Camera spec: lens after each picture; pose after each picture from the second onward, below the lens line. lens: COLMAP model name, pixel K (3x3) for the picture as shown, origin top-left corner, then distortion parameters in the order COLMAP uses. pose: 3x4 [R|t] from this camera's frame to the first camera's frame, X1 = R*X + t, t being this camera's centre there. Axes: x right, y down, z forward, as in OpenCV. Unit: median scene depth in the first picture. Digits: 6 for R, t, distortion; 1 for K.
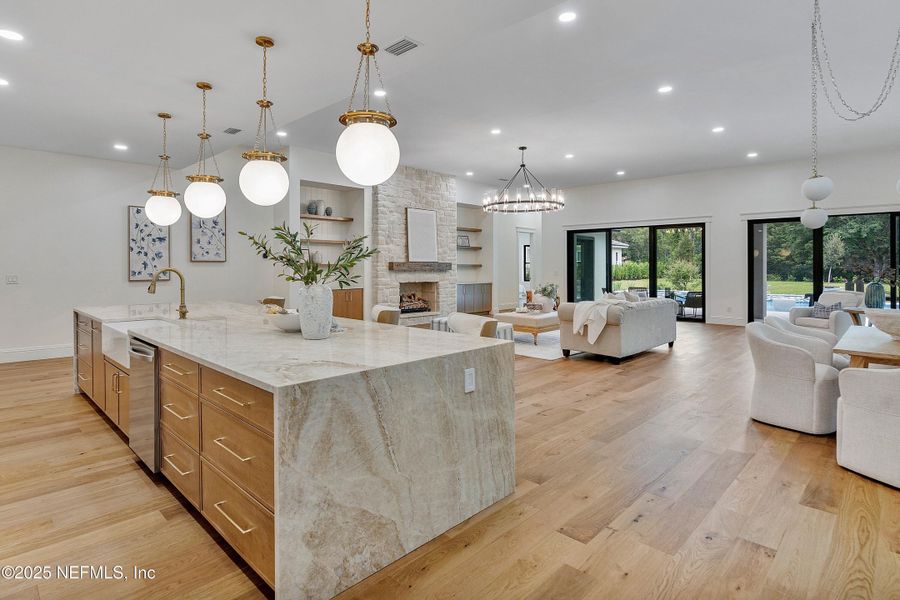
lens RADIAL K [[470.0, 0, 445.9], [0, 470.0, 266.7], [0, 0, 1]] dist [0.000631, 0.000801]
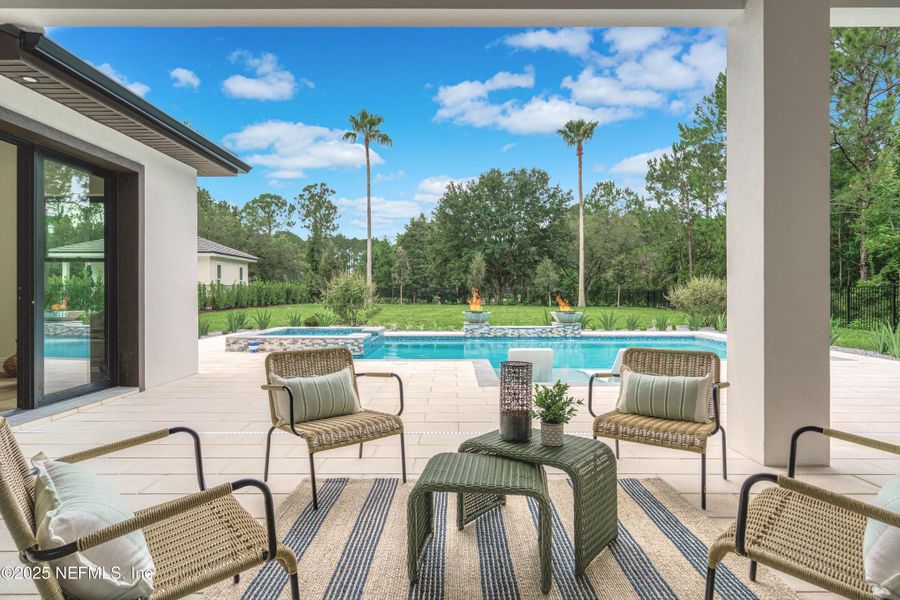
lens RADIAL K [[474.3, 0, 453.7], [0, 474.3, 295.7], [0, 0, 1]] dist [-0.001962, 0.000279]
pose [[0.721585, -0.008190, 0.692278, 0.415378], [0.002895, 0.999957, 0.008813, 0.023808], [-0.692320, -0.004355, 0.721577, 1.089999]]
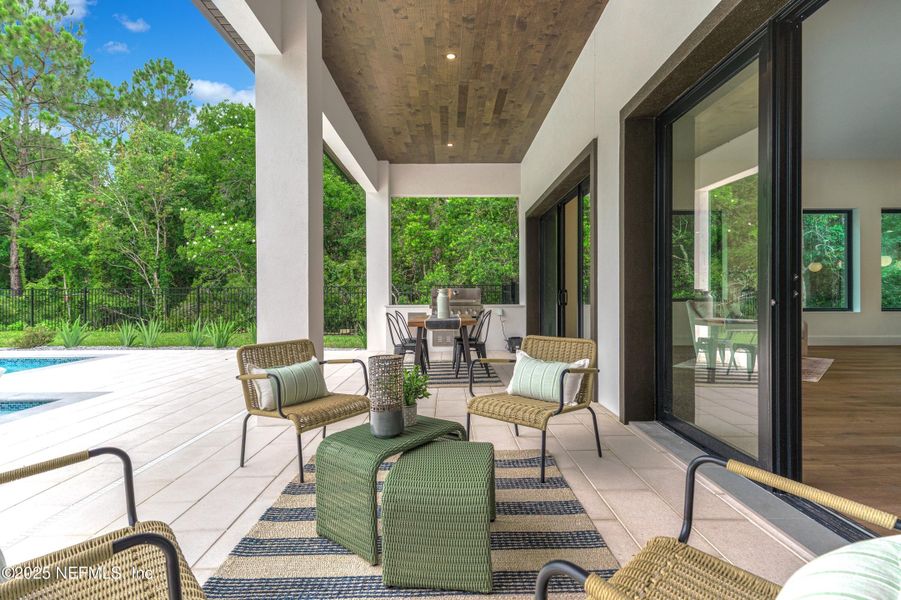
lens RADIAL K [[450.5, 0, 451.7], [0, 450.5, 296.1], [0, 0, 1]] dist [0.000178, 0.000055]
pose [[-0.699132, -0.002487, 0.714989, 0.418743], [0.001978, 0.999983, 0.005413, 0.027971], [-0.714990, 0.005199, -0.699115, 1.331102]]
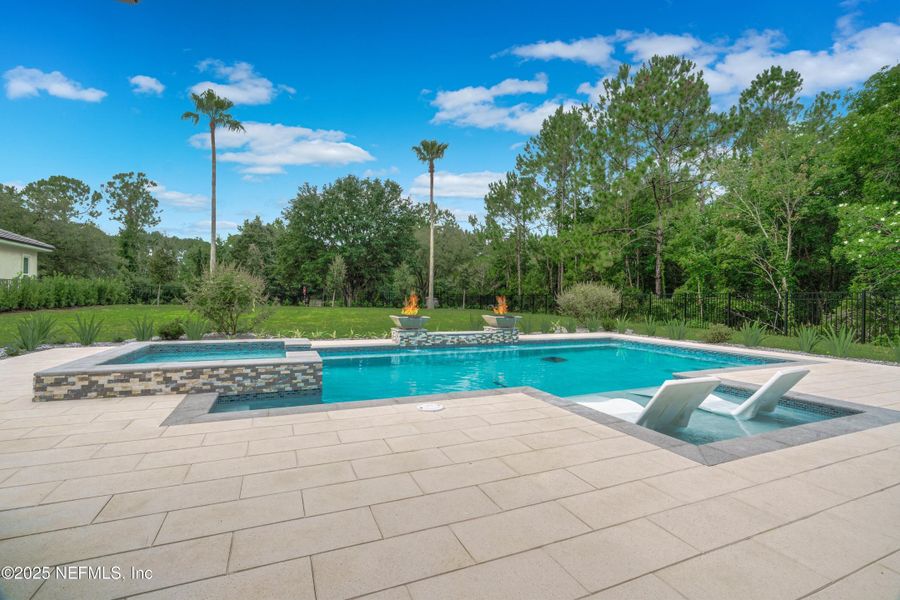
lens RADIAL K [[407.0, 0, 449.7], [0, 407.0, 295.7], [0, 0, 1]] dist [-0.004735, 0.000467]
pose [[0.394572, 0.005495, 0.918849, 0.517777], [-0.011701, 0.999931, -0.000956, 0.031490], [-0.918791, -0.010374, 0.394609, 1.485441]]
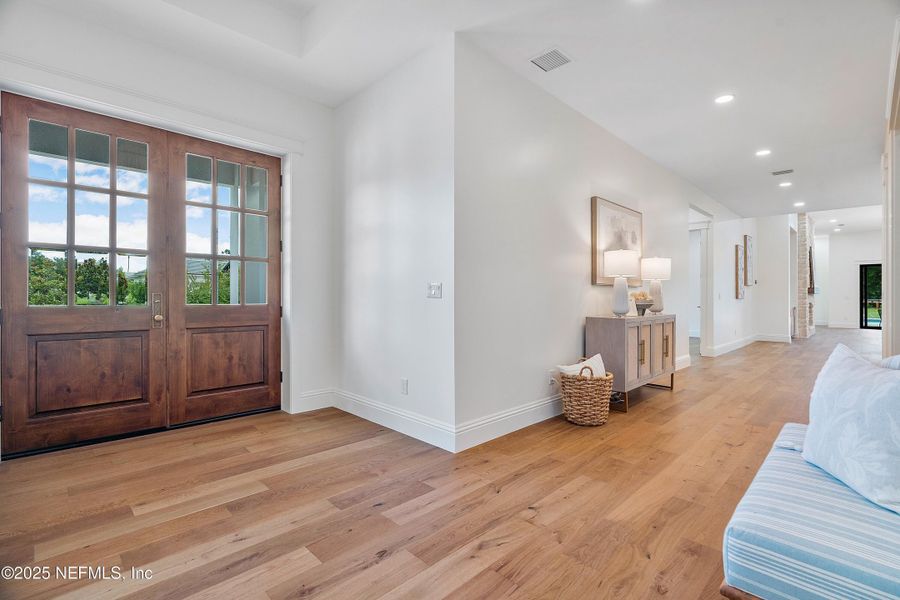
lens RADIAL K [[407.0, 0, 449.7], [0, 407.0, 295.7], [0, 0, 1]] dist [-0.004735, 0.000467]
pose [[0.999590, 0.003808, -0.028373, -1.026116], [-0.003892, 0.999988, -0.002902, 0.018348], [0.028362, 0.003011, 0.999593, -0.172989]]
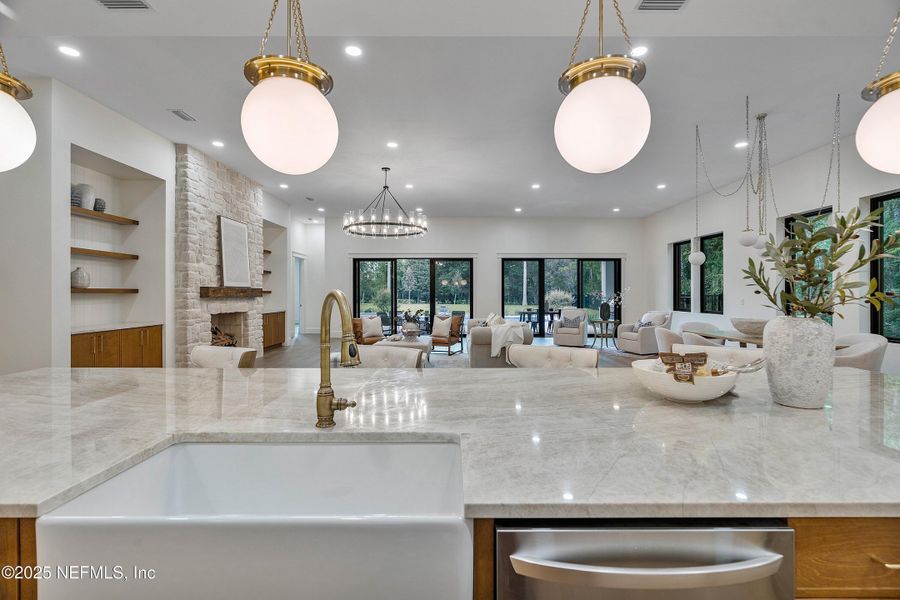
lens RADIAL K [[407.0, 0, 449.7], [0, 407.0, 295.7], [0, 0, 1]] dist [-0.004735, 0.000467]
pose [[0.719712, -0.004895, 0.694256, -0.261022], [0.000699, 0.999980, 0.006327, 0.000601], [-0.694273, -0.004069, 0.719701, 0.251926]]
